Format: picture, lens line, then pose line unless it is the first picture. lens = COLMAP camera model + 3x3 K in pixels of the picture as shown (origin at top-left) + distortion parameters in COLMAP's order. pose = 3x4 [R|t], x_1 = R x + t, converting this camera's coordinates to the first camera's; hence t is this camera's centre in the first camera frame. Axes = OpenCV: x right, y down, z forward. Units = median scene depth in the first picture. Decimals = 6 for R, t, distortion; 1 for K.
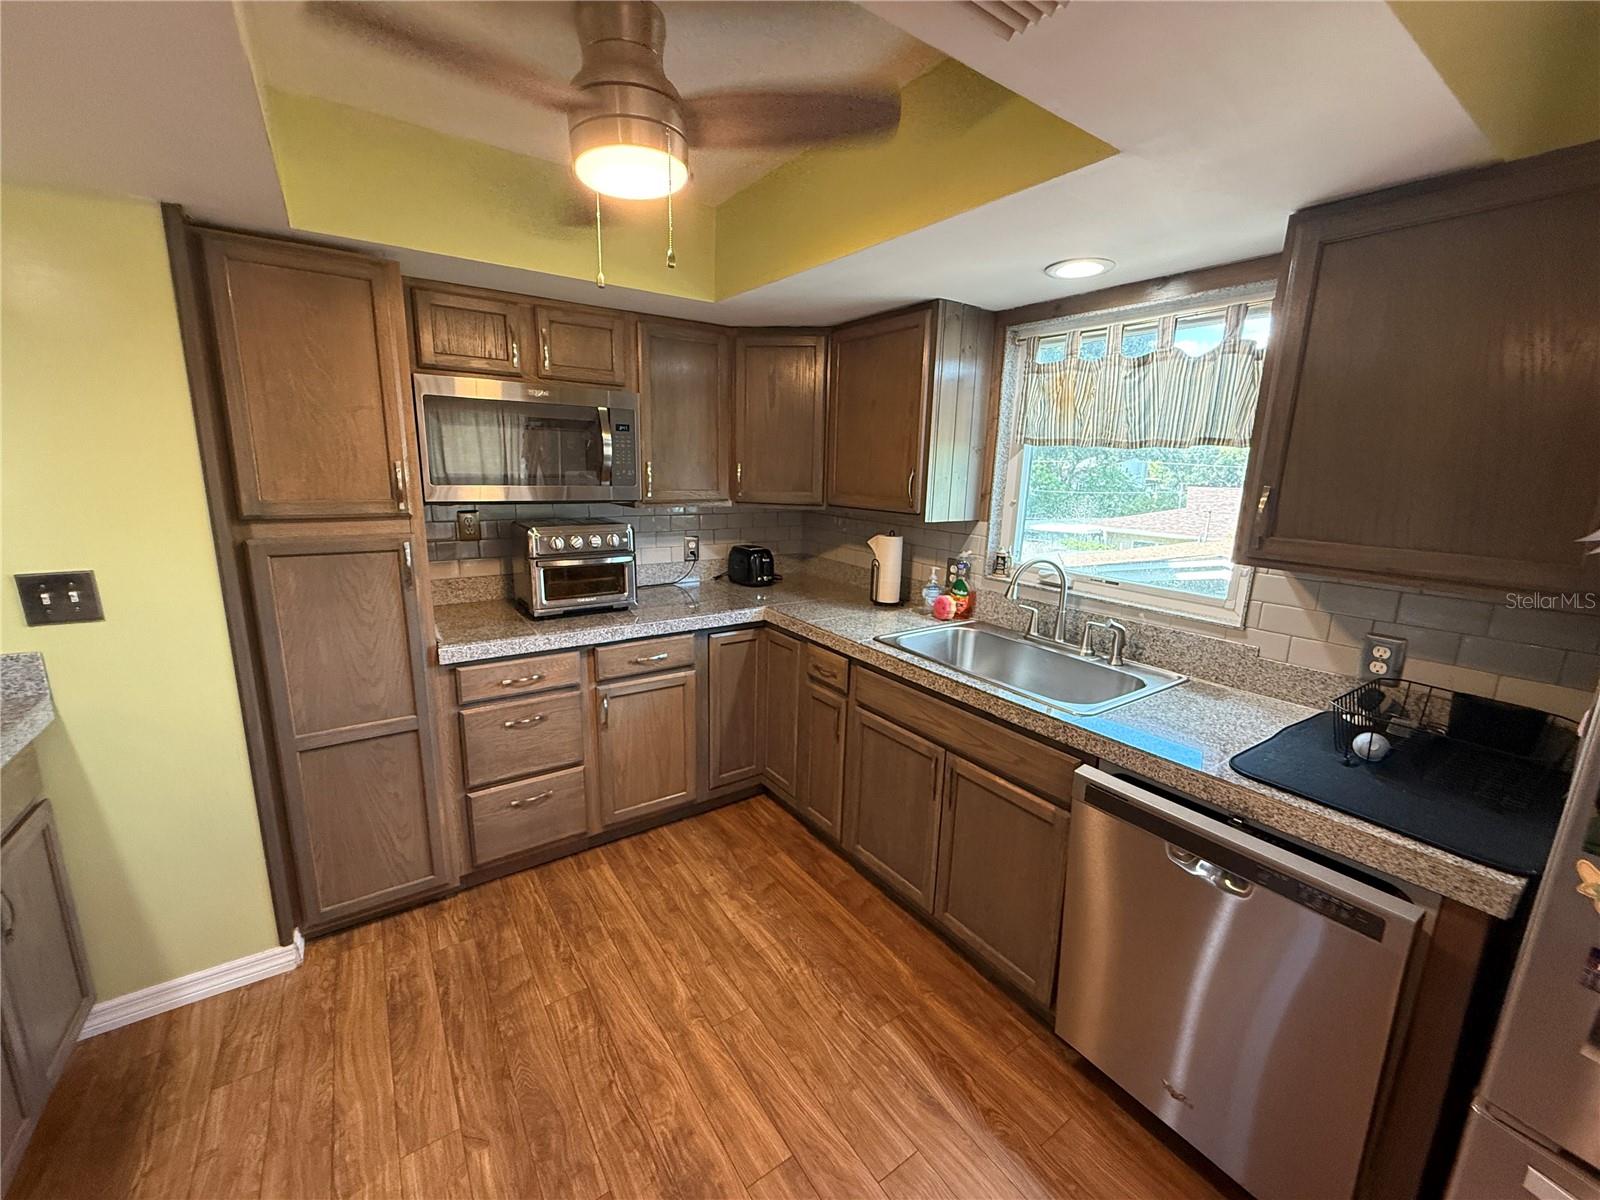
lens RADIAL K [[638.8, 0, 798.9], [0, 638.8, 600.1], [0, 0, 1]] dist [0.000325, 0.000171]
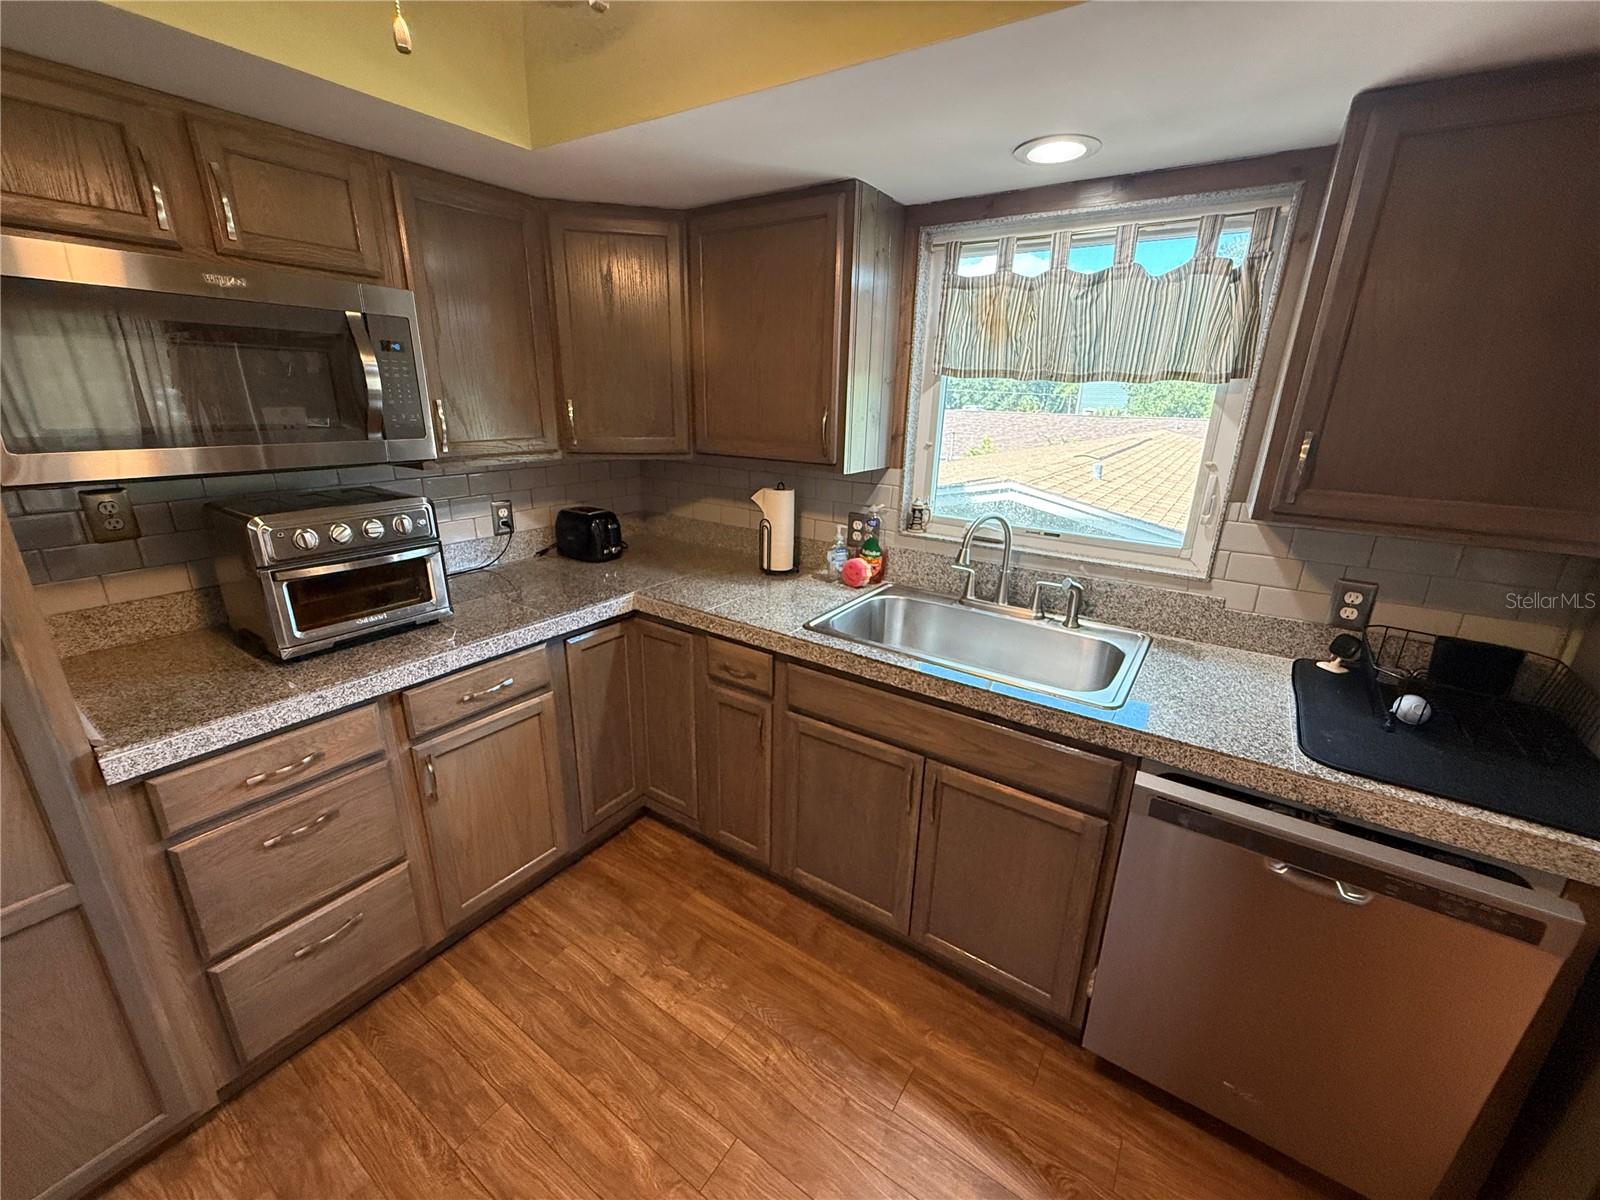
lens RADIAL K [[638.8, 0, 798.6], [0, 638.8, 599.8], [0, 0, 1]] dist [0.000325, 0.000171]
pose [[0.932472, -0.116447, 0.341959, -0.167146], [0.078161, 0.989233, 0.123730, -0.076289], [-0.352685, -0.088647, 0.931534, 0.275397]]
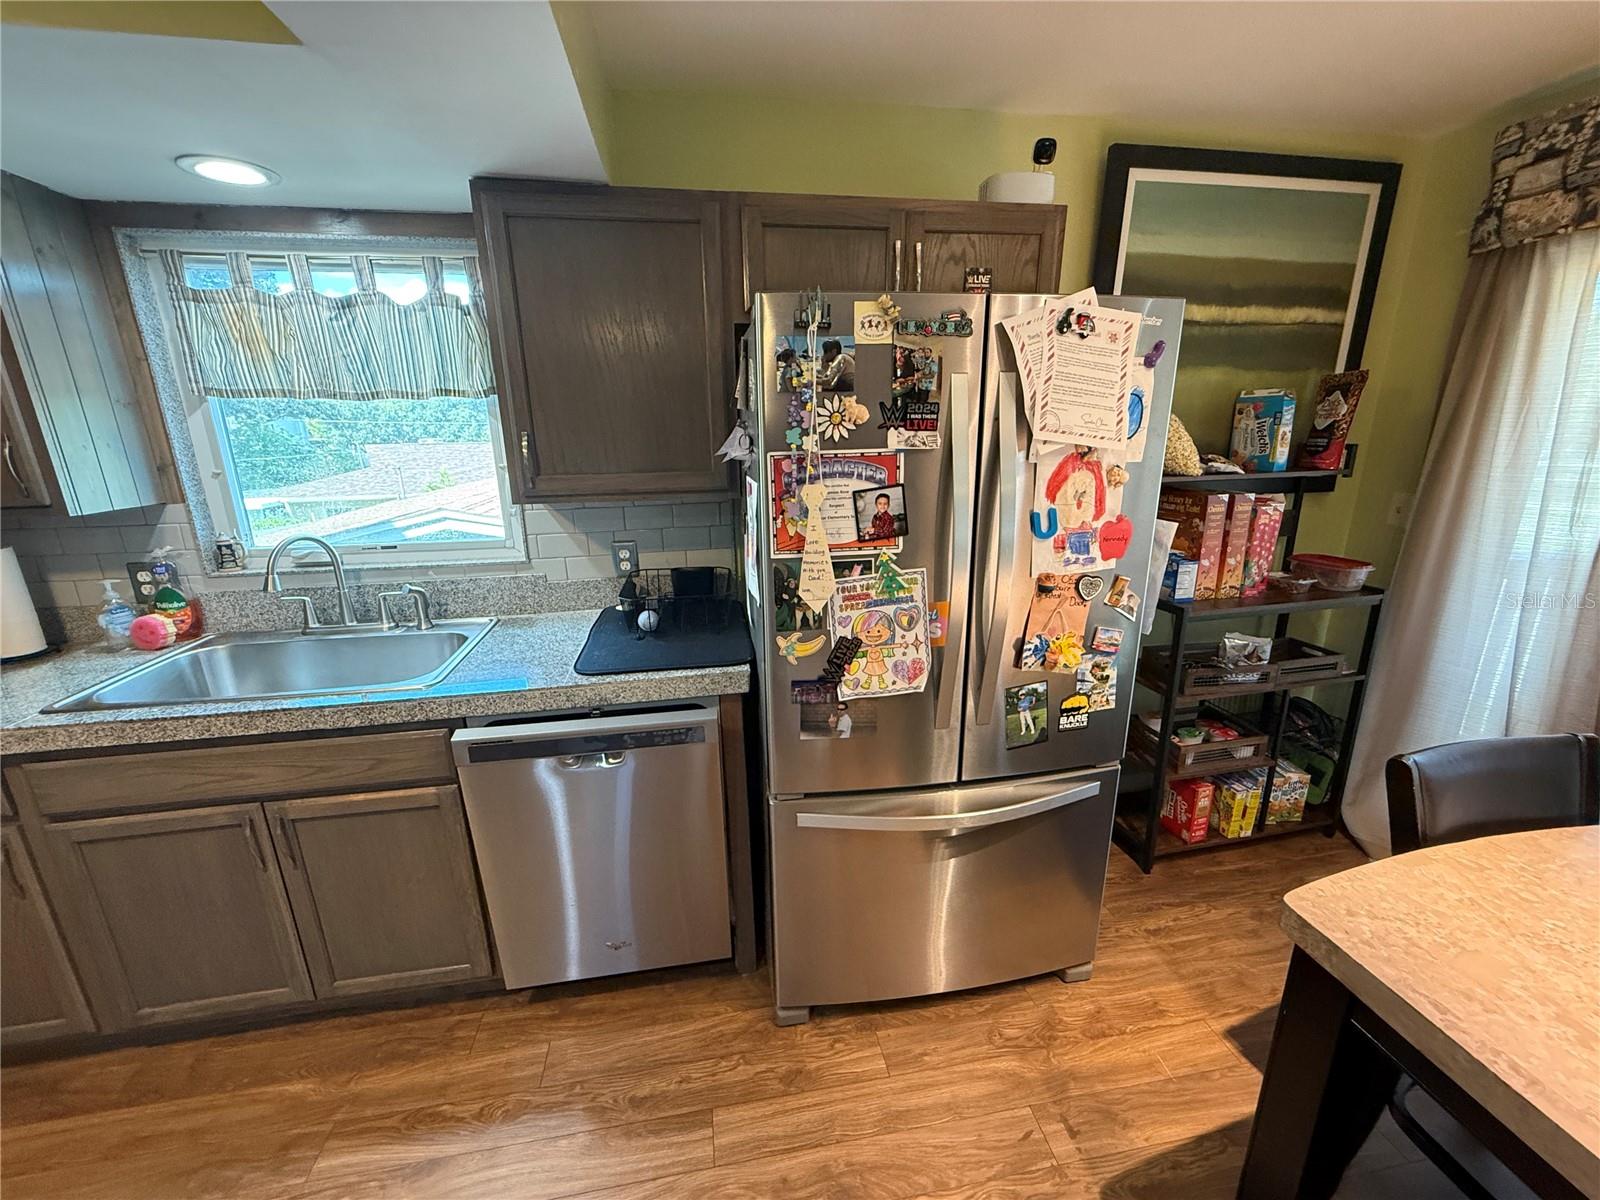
lens RADIAL K [[638.8, 0, 796.9], [0, 638.8, 600.1], [0, 0, 1]] dist [0.000325, 0.000171]
pose [[0.425786, -0.273340, 0.862550, -0.082183], [0.217802, 0.956211, 0.195507, -0.006163], [-0.878219, 0.104621, 0.466675, 0.050323]]
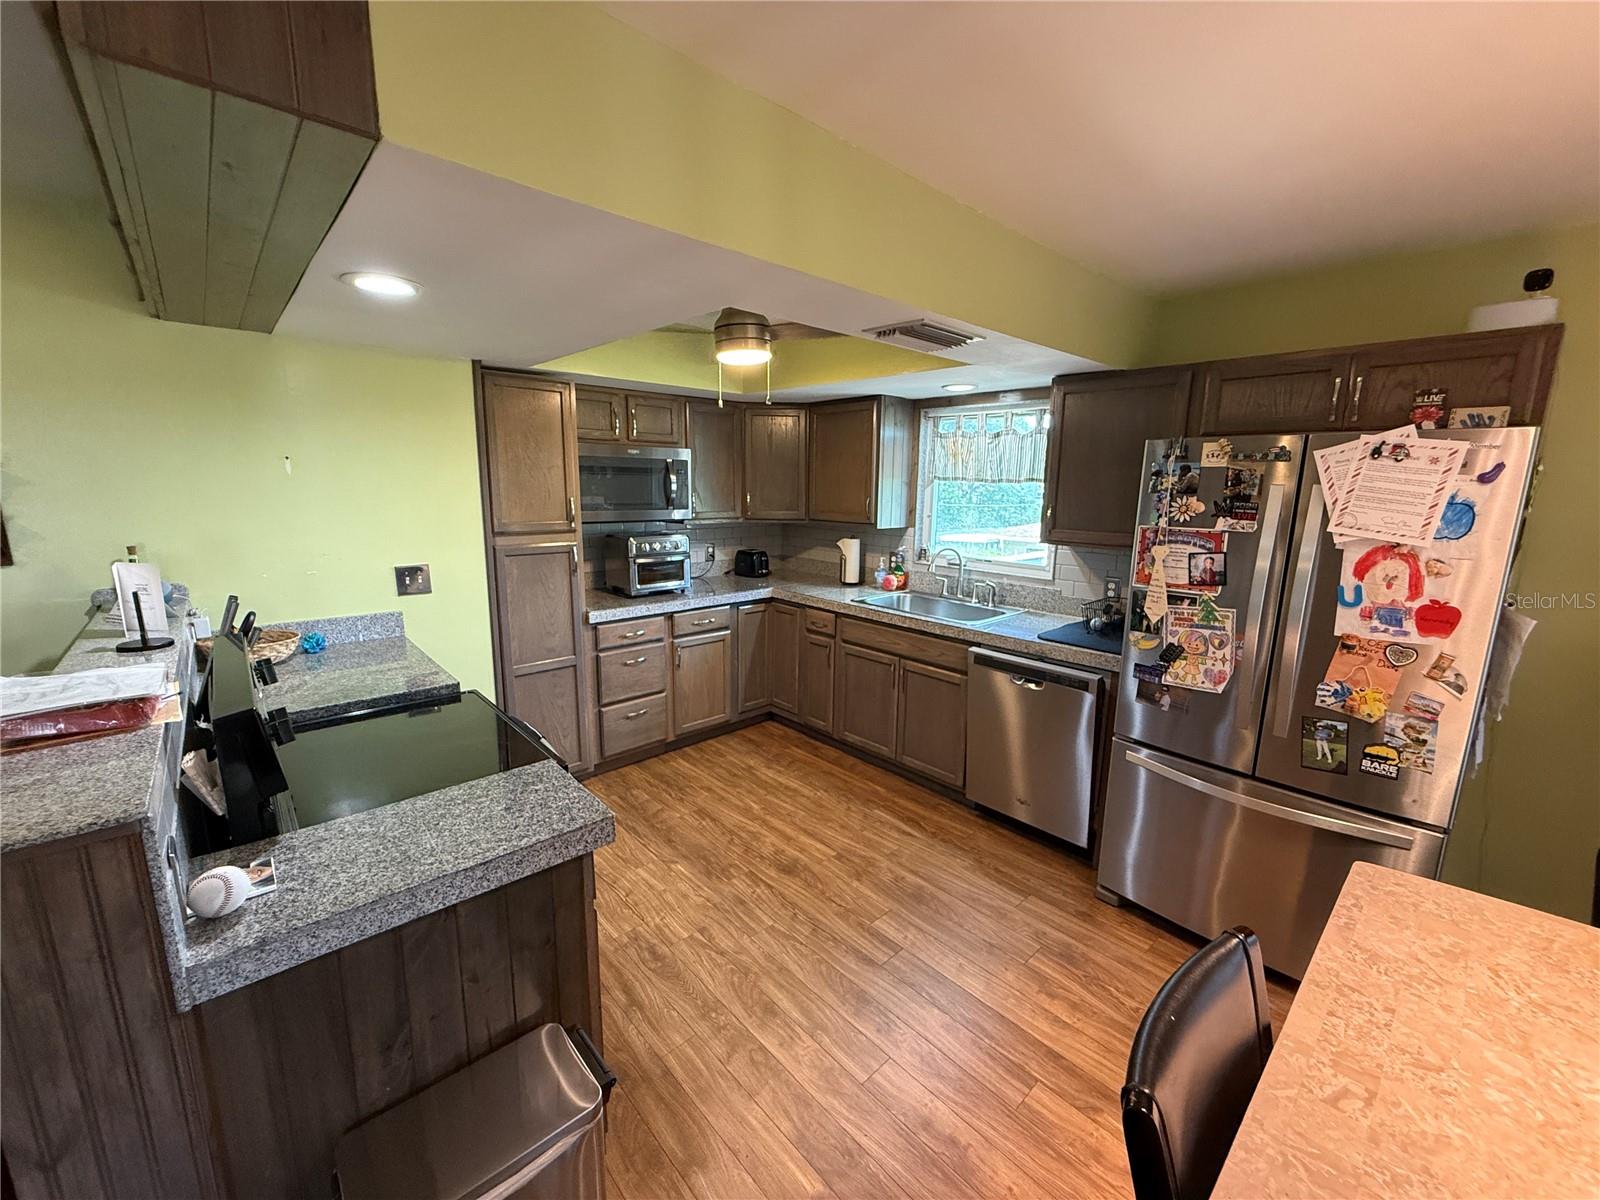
lens RADIAL K [[638.8, 0, 799.4], [0, 638.8, 599.8], [0, 0, 1]] dist [0.000325, 0.000171]
pose [[0.990593, -0.037363, 0.131638, -0.239060], [0.040789, 0.998893, -0.023428, 0.096664], [-0.130617, 0.028577, 0.991021, -0.627296]]
